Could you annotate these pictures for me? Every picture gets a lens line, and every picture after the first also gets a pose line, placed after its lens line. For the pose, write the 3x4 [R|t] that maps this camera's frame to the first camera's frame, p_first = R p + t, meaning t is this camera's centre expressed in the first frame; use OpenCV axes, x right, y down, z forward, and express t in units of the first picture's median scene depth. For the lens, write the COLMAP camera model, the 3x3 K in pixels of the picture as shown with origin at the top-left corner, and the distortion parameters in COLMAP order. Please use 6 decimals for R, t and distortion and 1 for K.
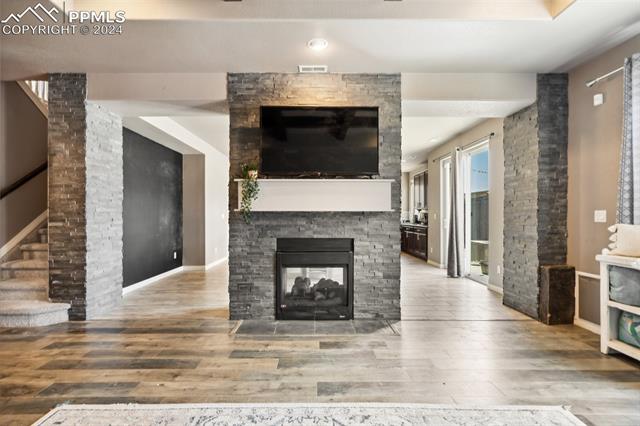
lens RADIAL K [[293.4, 0, 316.8], [0, 293.4, 216.3], [0, 0, 1]] dist [-0.000107, -0.000062]
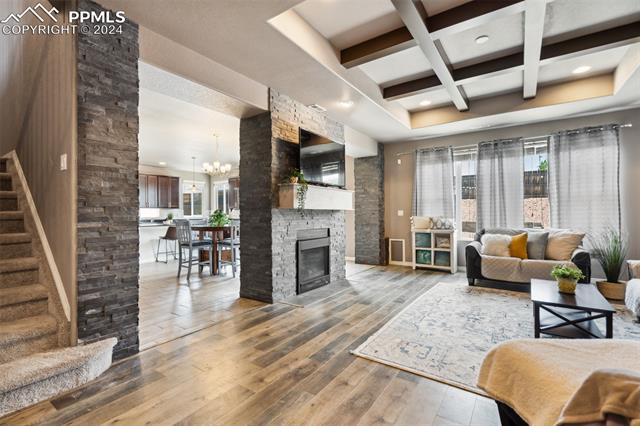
lens RADIAL K [[295.9, 0, 314.1], [0, 295.9, 212.8], [0, 0, 1]] dist [-0.002218, -0.000064]
pose [[0.578189, 0.002178, 0.815900, -1.316276], [0.006456, 0.999953, -0.007244, 0.009236], [-0.815877, 0.009456, 0.578148, 0.225636]]
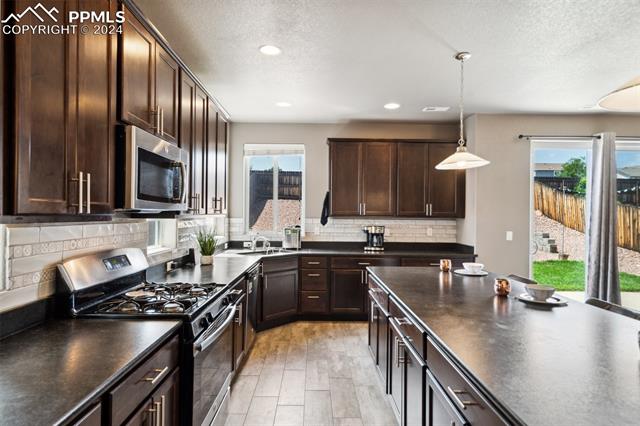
lens RADIAL K [[358.7, 0, 315.8], [0, 358.7, 213.4], [0, 0, 1]] dist [0.001460, 0.004546]
pose [[-0.000276, 0.001134, 0.999999, -0.677549], [-0.009109, 0.999958, -0.001137, -0.091125], [-0.999958, -0.009109, -0.000266, 3.313494]]
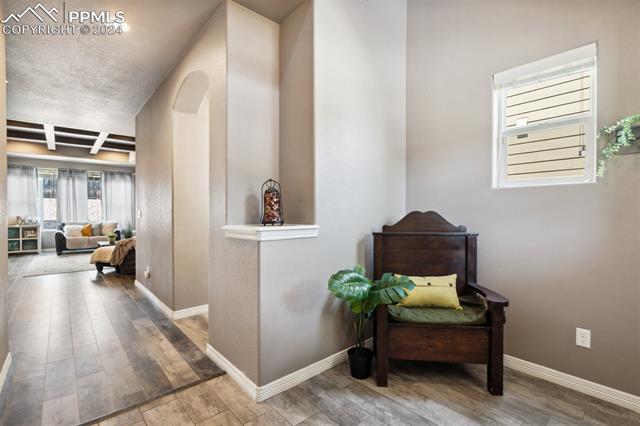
lens RADIAL K [[295.9, 0, 314.1], [0, 295.9, 212.8], [0, 0, 1]] dist [-0.002218, -0.000064]
pose [[-0.652669, -0.000986, 0.757643, -3.189220], [0.006085, 0.999960, 0.006543, -0.002685], [-0.757619, 0.008881, -0.652637, 0.460472]]
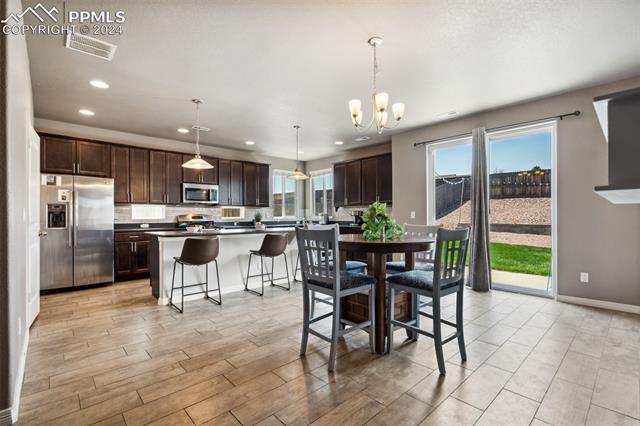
lens RADIAL K [[293.4, 0, 316.8], [0, 293.4, 216.3], [0, 0, 1]] dist [-0.000107, -0.000062]
pose [[0.737872, -0.002342, 0.674937, -0.788398], [0.004151, 0.999991, -0.001067, 0.009917], [-0.674928, 0.003589, 0.737875, 1.419717]]
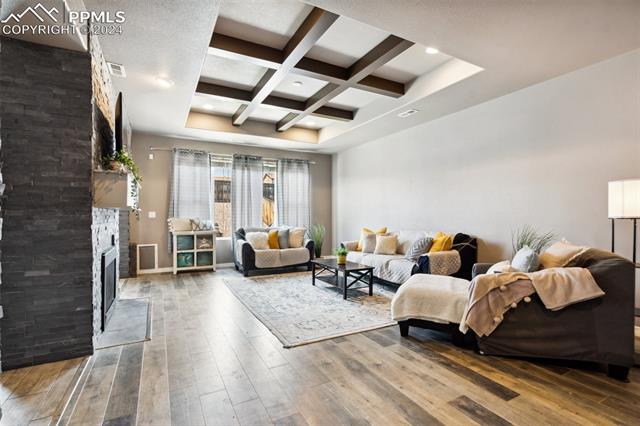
lens RADIAL K [[299.0, 0, 314.8], [0, 299.0, 212.9], [0, 0, 1]] dist [-0.002517, -0.000350]
pose [[-0.465087, 0.008291, 0.885226, -1.405213], [0.002938, 0.999965, -0.007822, 0.006982], [-0.885260, -0.001037, -0.465095, 0.985718]]
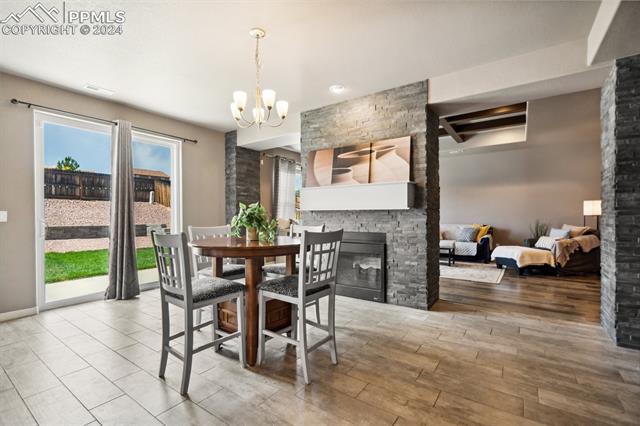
lens RADIAL K [[290.7, 0, 316.0], [0, 290.7, 216.0], [0, 0, 1]] dist [-0.004028, 0.000119]
pose [[-0.814008, 0.000899, 0.580852, -0.670208], [0.005065, 0.999972, 0.005550, 0.000838], [-0.580831, 0.007460, -0.813990, 2.623940]]
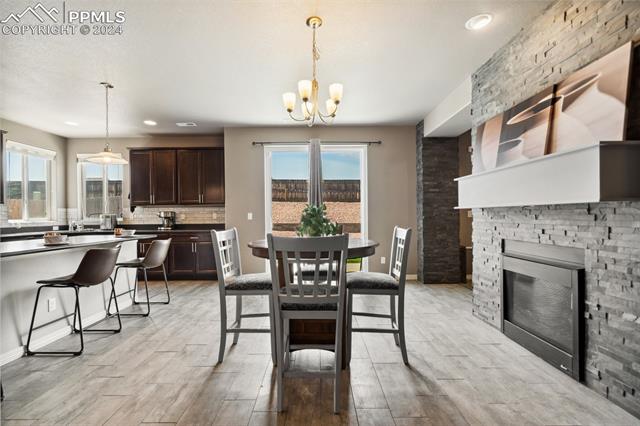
lens RADIAL K [[290.7, 0, 316.0], [0, 290.7, 216.0], [0, 0, 1]] dist [-0.004028, 0.000119]
pose [[0.006599, -0.001743, 0.999977, -0.848181], [0.009475, 0.999954, 0.001680, 0.002148], [-0.999933, 0.009463, 0.006615, 1.989062]]
